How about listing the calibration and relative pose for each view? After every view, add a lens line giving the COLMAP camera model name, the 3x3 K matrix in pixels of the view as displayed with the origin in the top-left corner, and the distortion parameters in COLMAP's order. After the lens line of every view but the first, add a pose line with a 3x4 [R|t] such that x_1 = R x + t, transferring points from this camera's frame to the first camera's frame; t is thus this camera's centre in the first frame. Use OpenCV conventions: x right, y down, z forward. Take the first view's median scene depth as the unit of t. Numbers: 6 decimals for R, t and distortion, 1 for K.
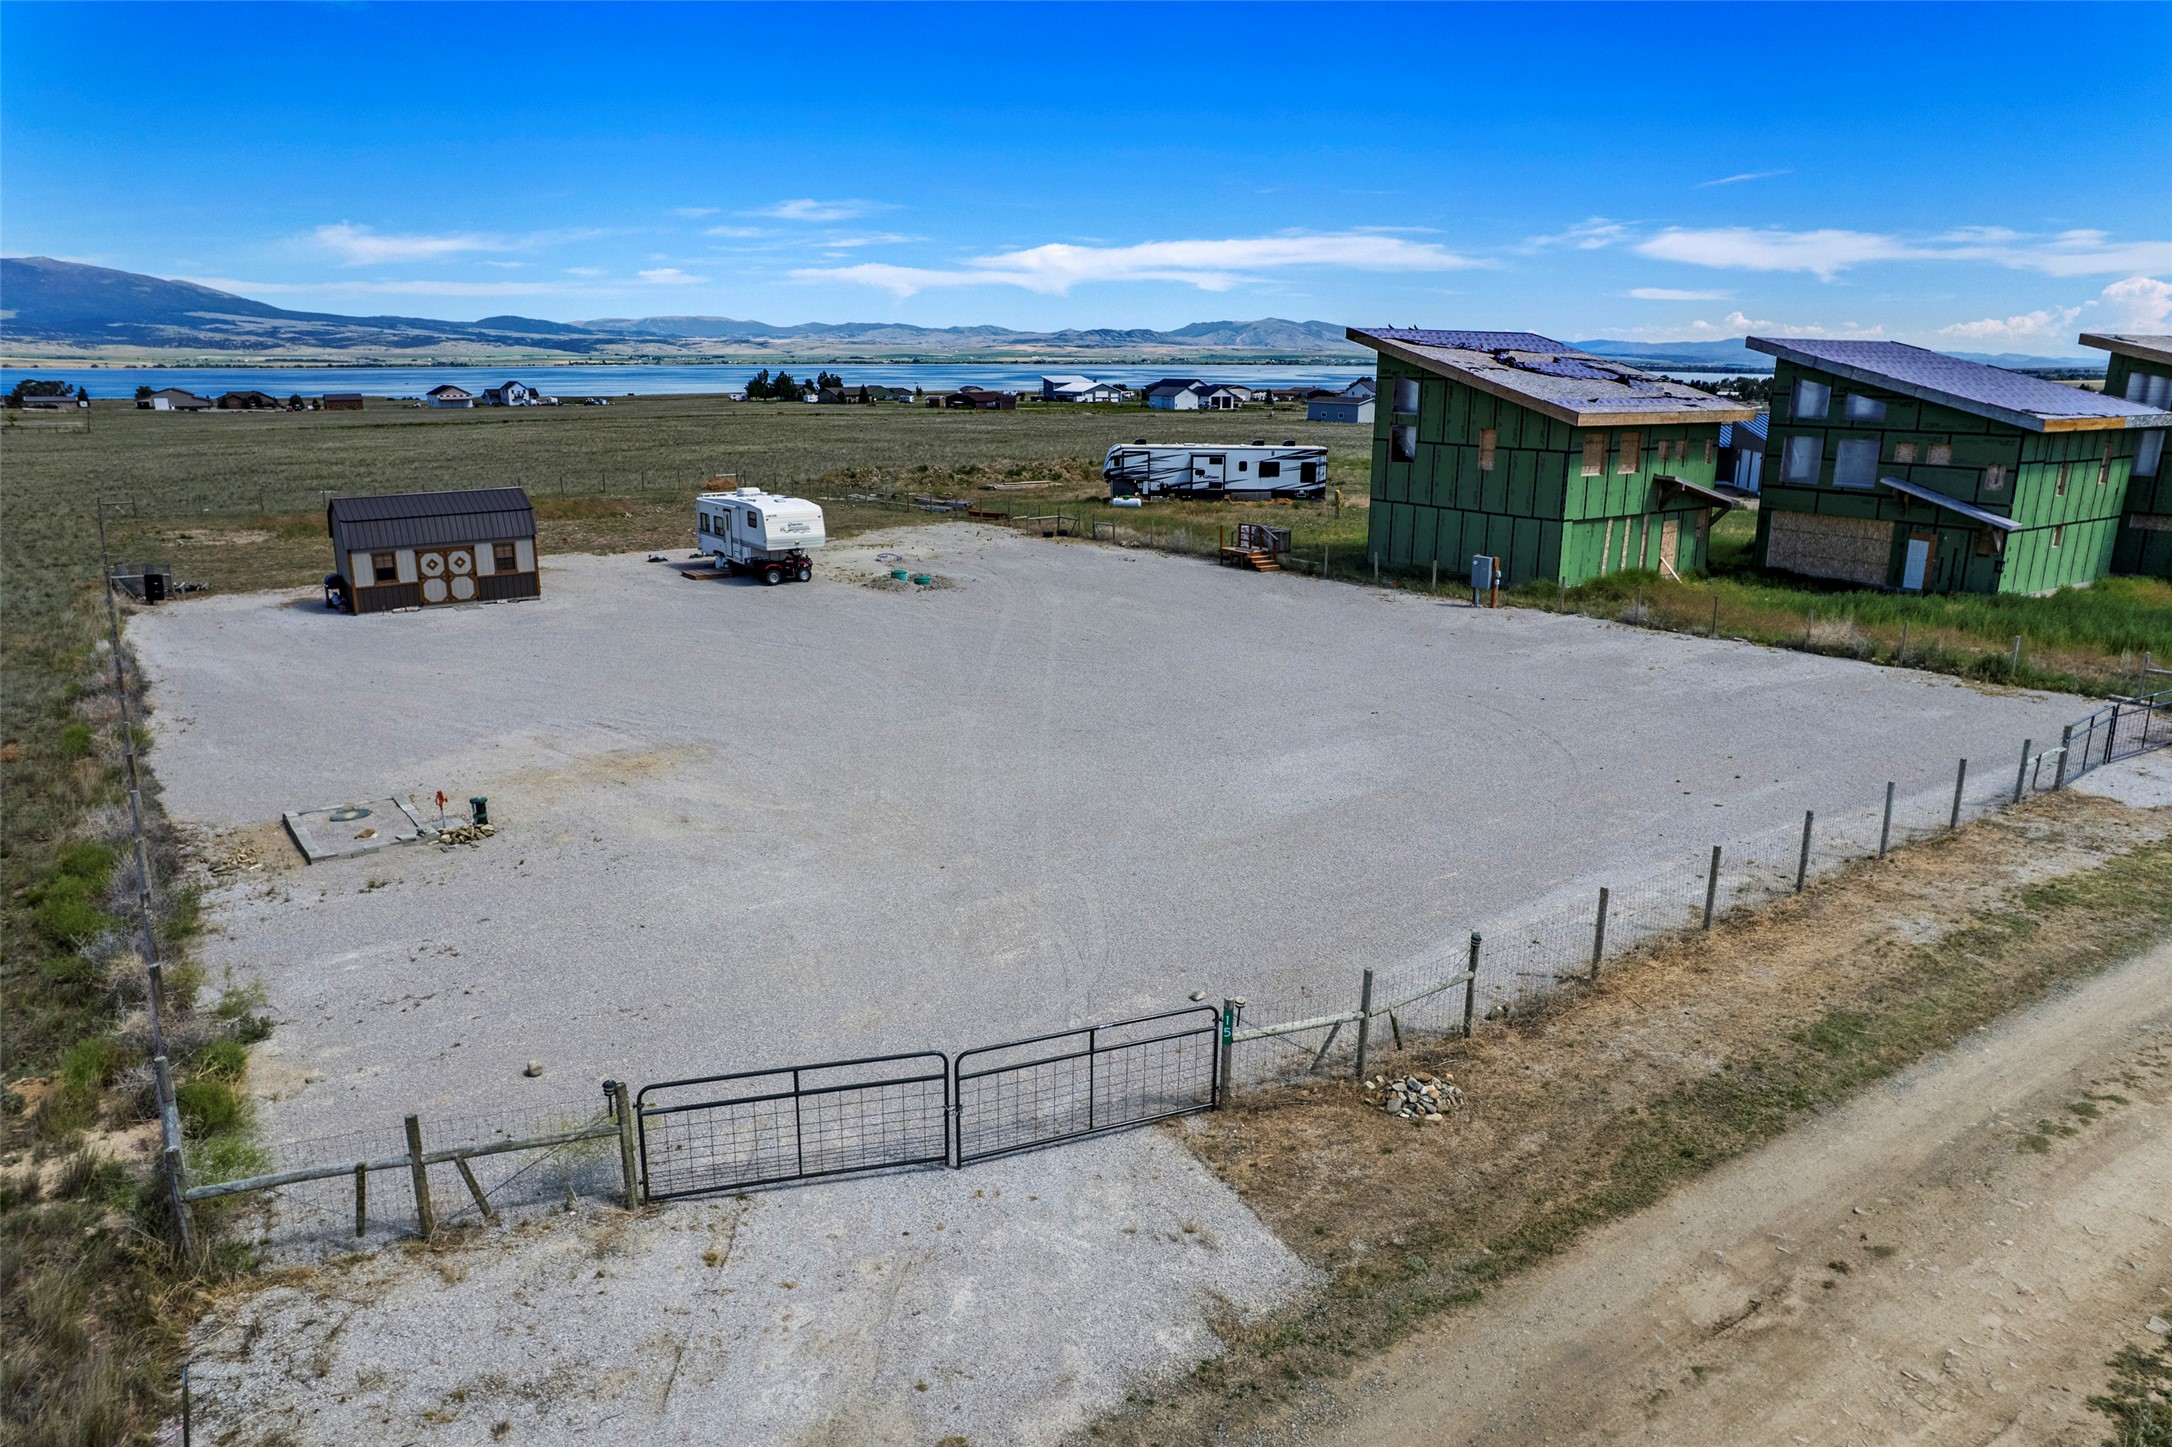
lens RADIAL K [[1391.6, 0, 1089.3], [0, 1391.6, 731.4], [0, 0, 1]] dist [-0.081269, 0.073578]
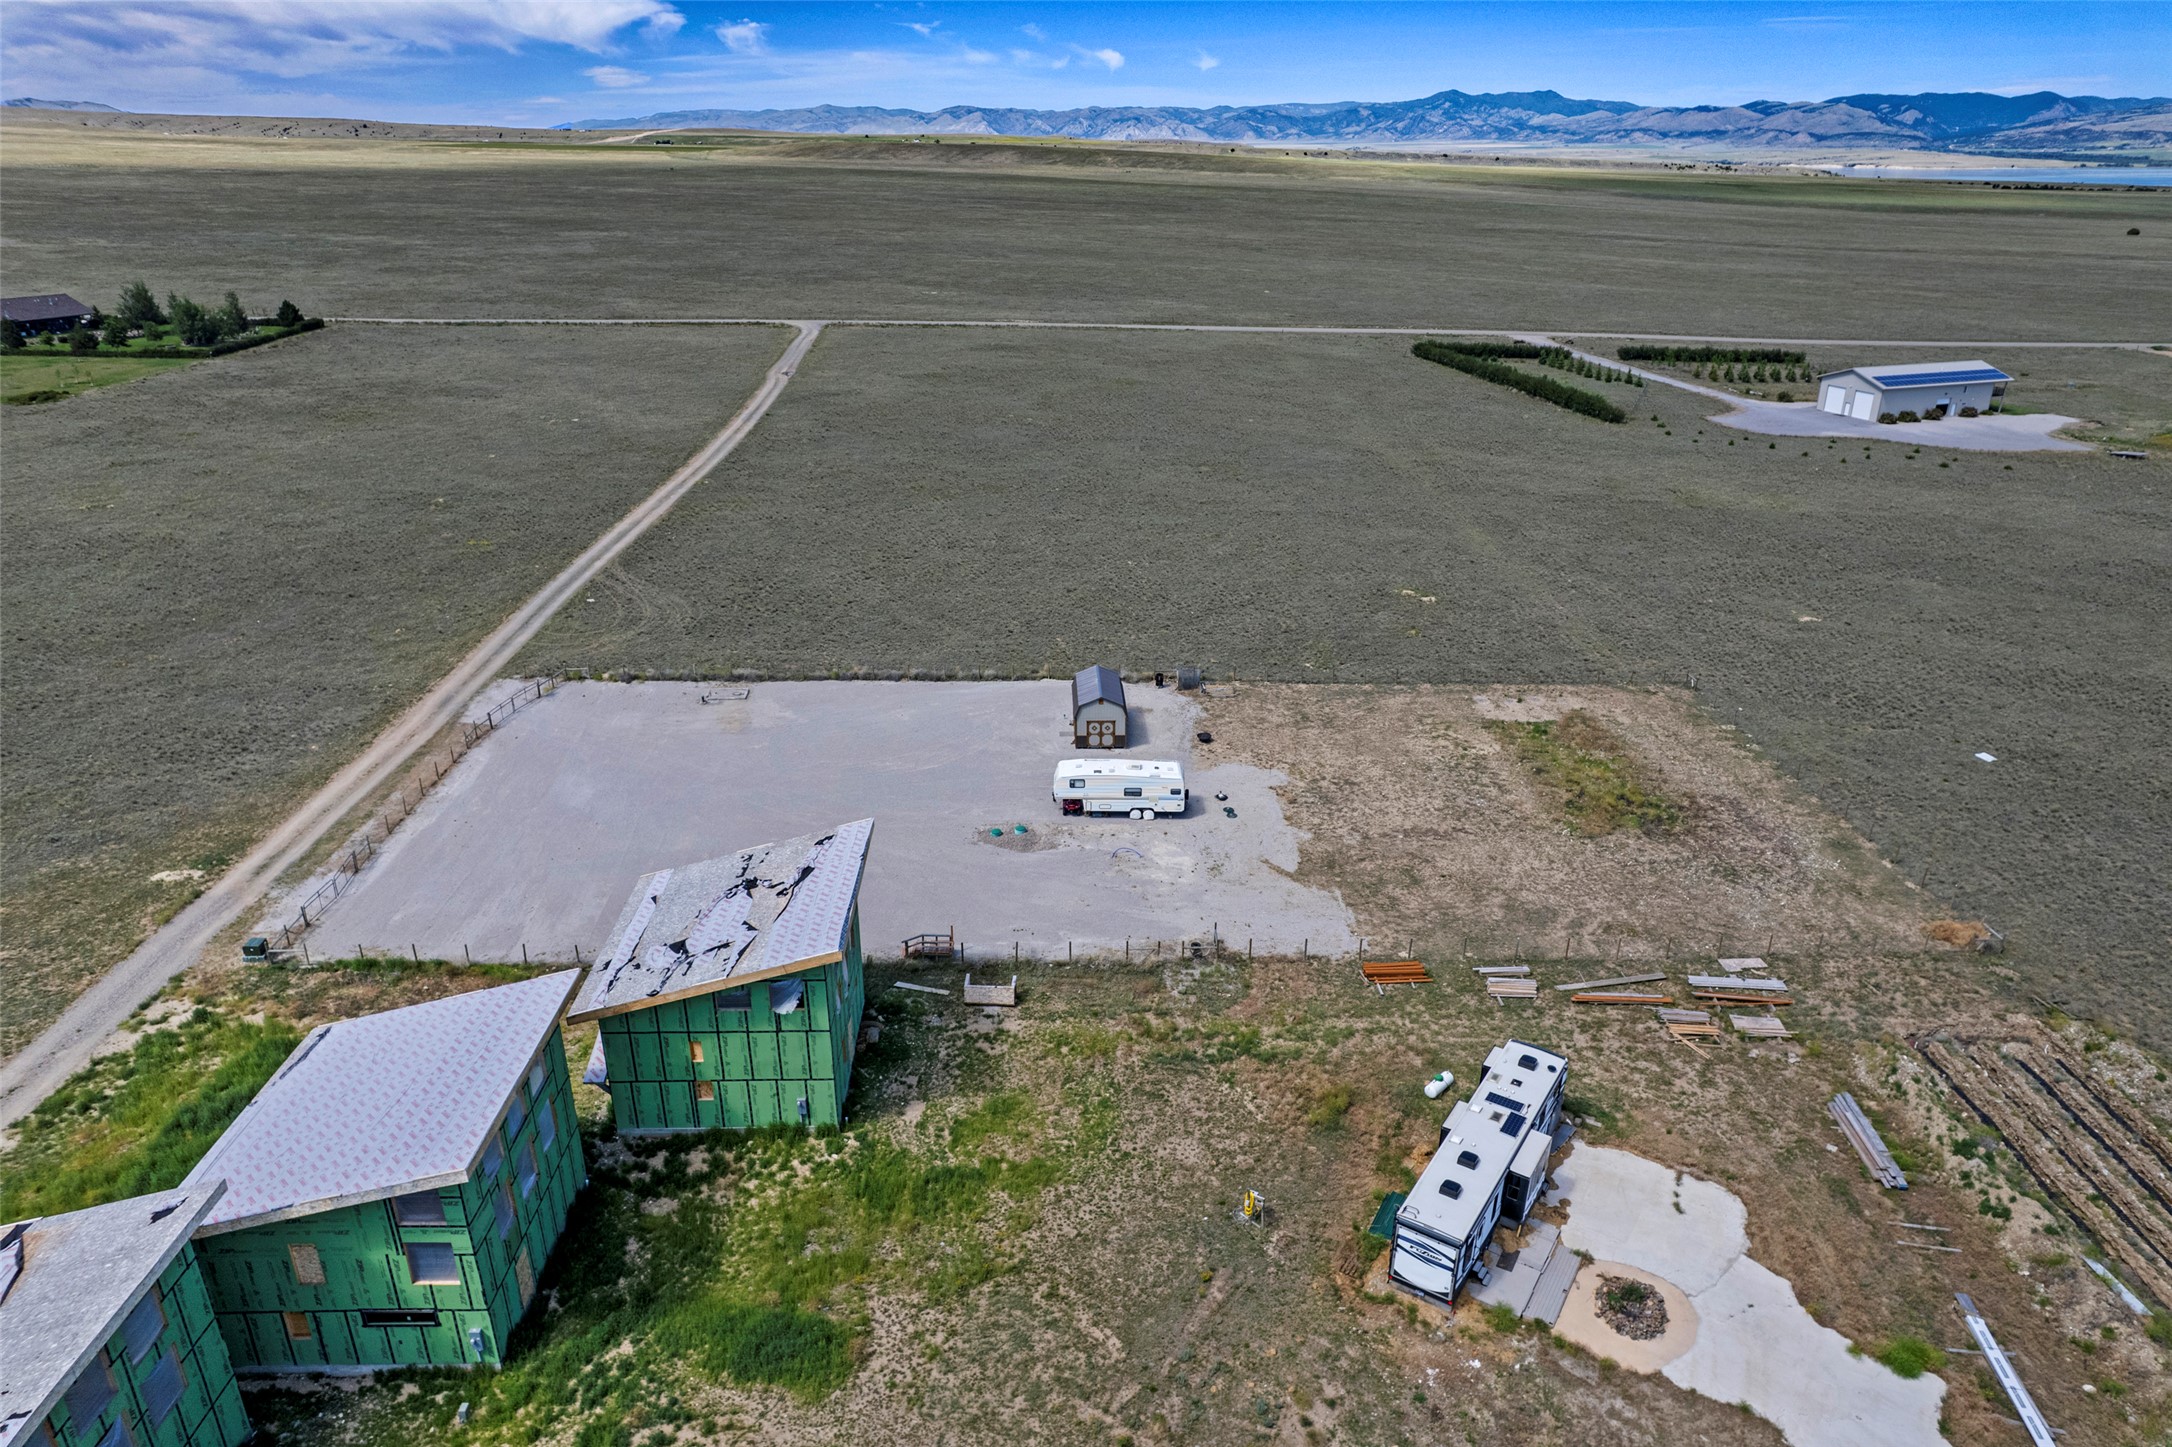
lens RADIAL K [[1391.6, 0, 1089.3], [0, 1391.6, 731.4], [0, 0, 1]] dist [-0.081269, 0.073578]
pose [[-0.548121, 0.323982, -0.771102, 1.068803], [-0.222717, 0.832109, 0.507928, -1.095526], [0.806201, 0.450144, -0.383940, 1.729900]]
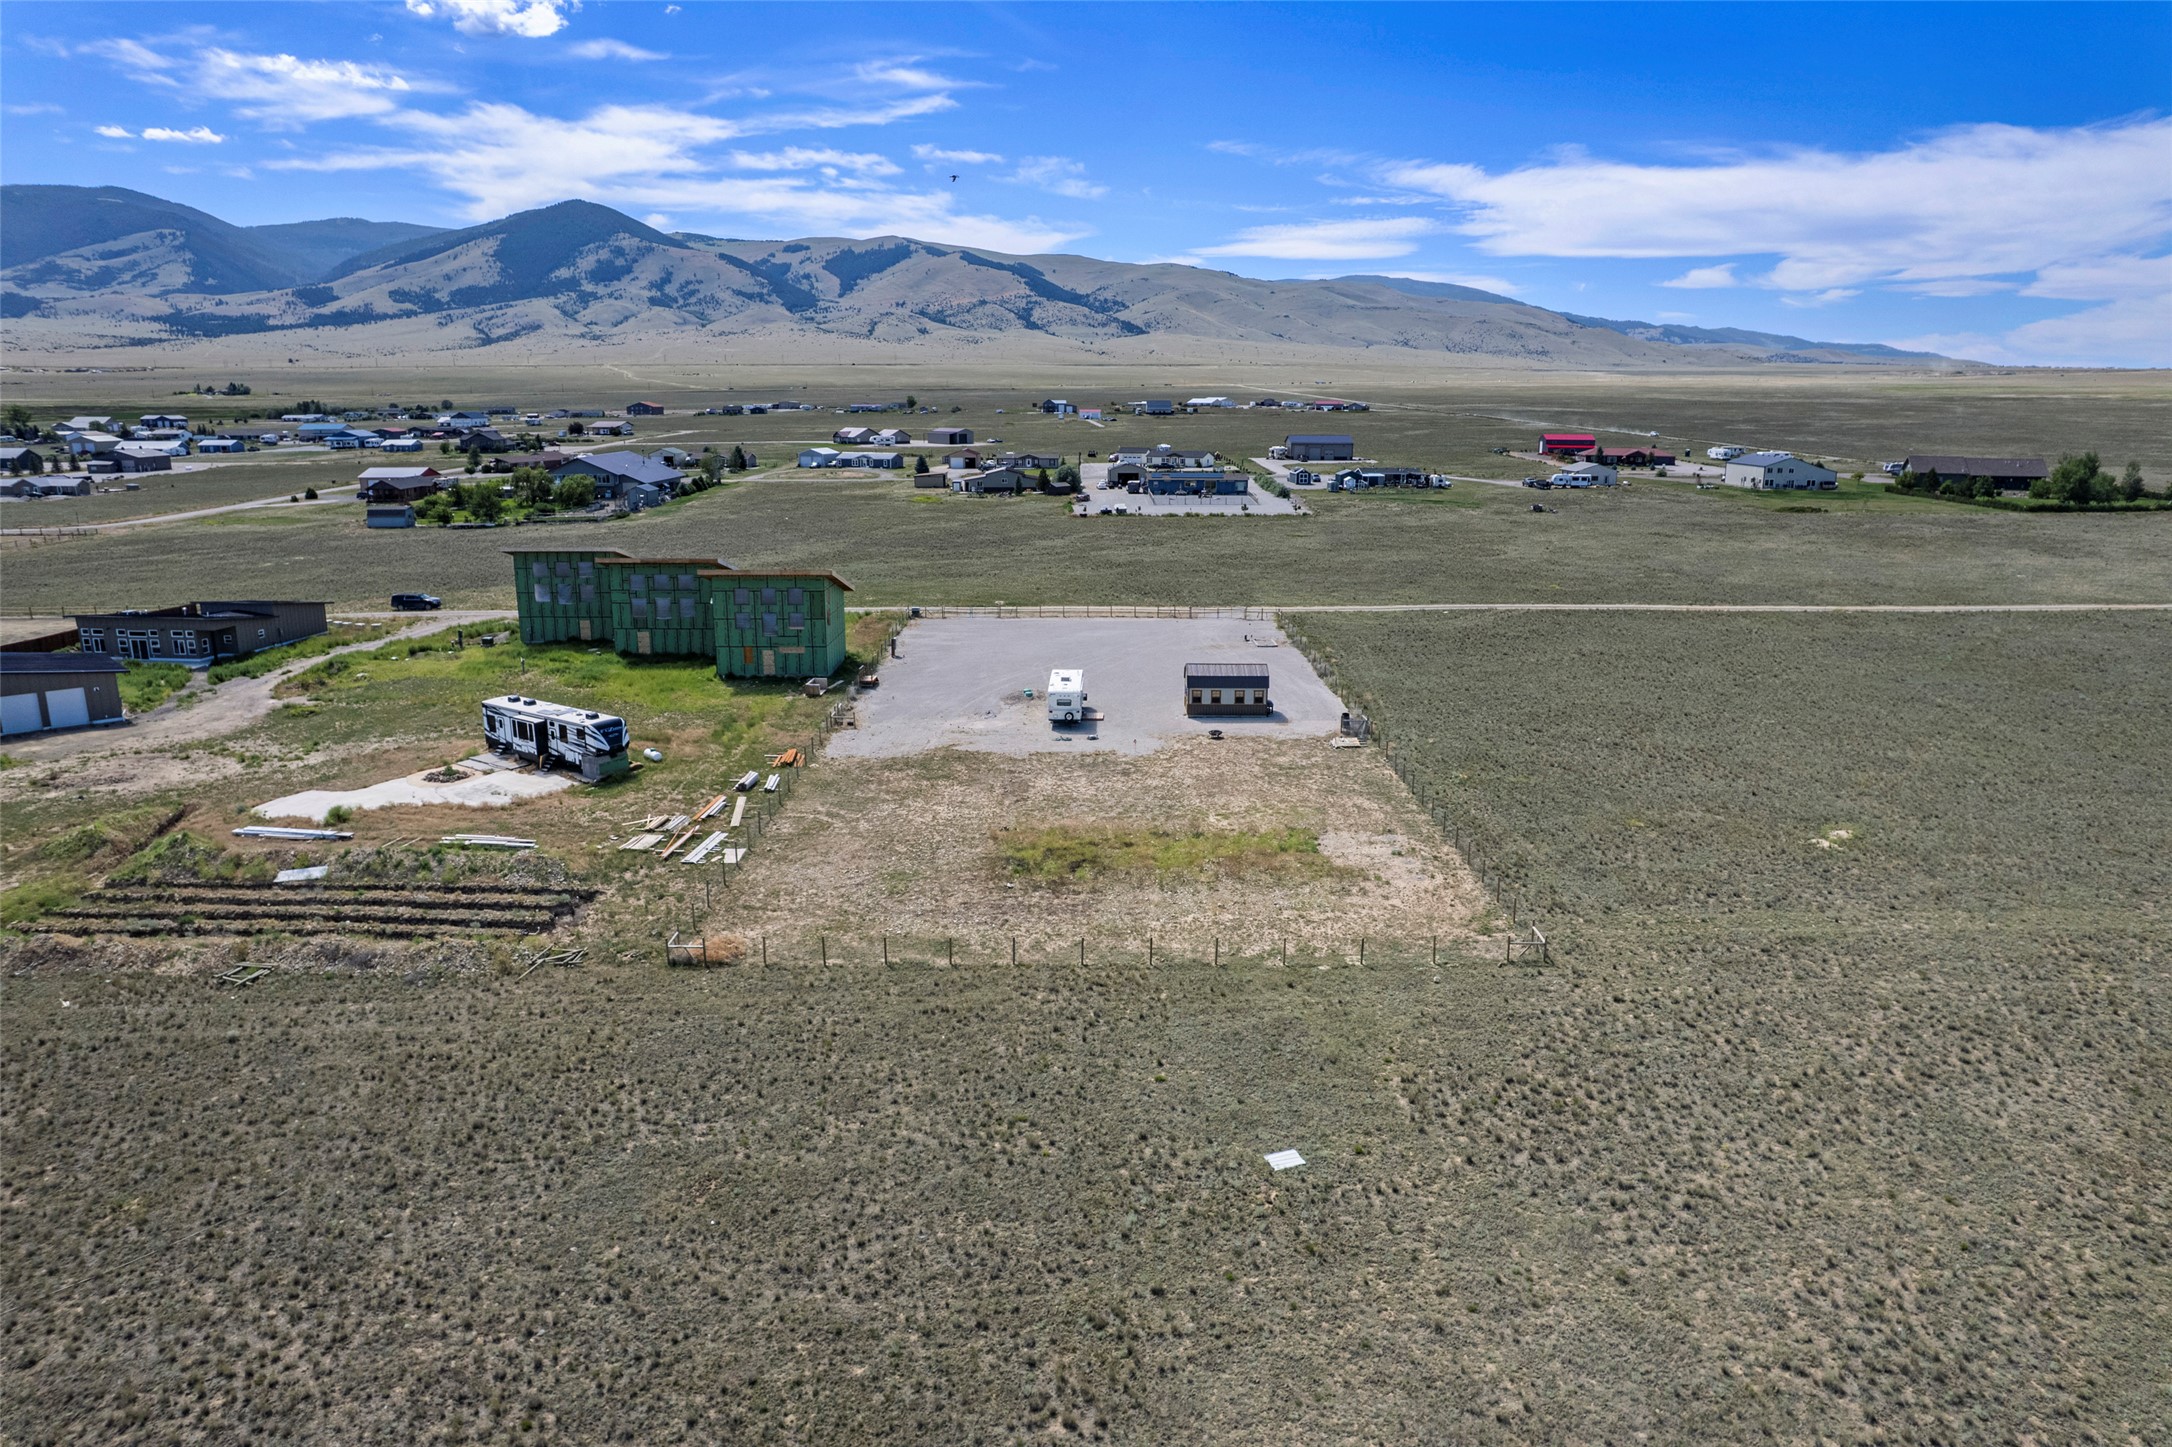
lens RADIAL K [[1391.6, 0, 1089.3], [0, 1391.6, 731.4], [0, 0, 1]] dist [-0.081269, 0.073578]
pose [[-0.816890, -0.142534, 0.558906, -1.509938], [0.144505, 0.887511, 0.437542, -1.048601], [-0.558399, 0.438188, -0.704401, 2.644293]]
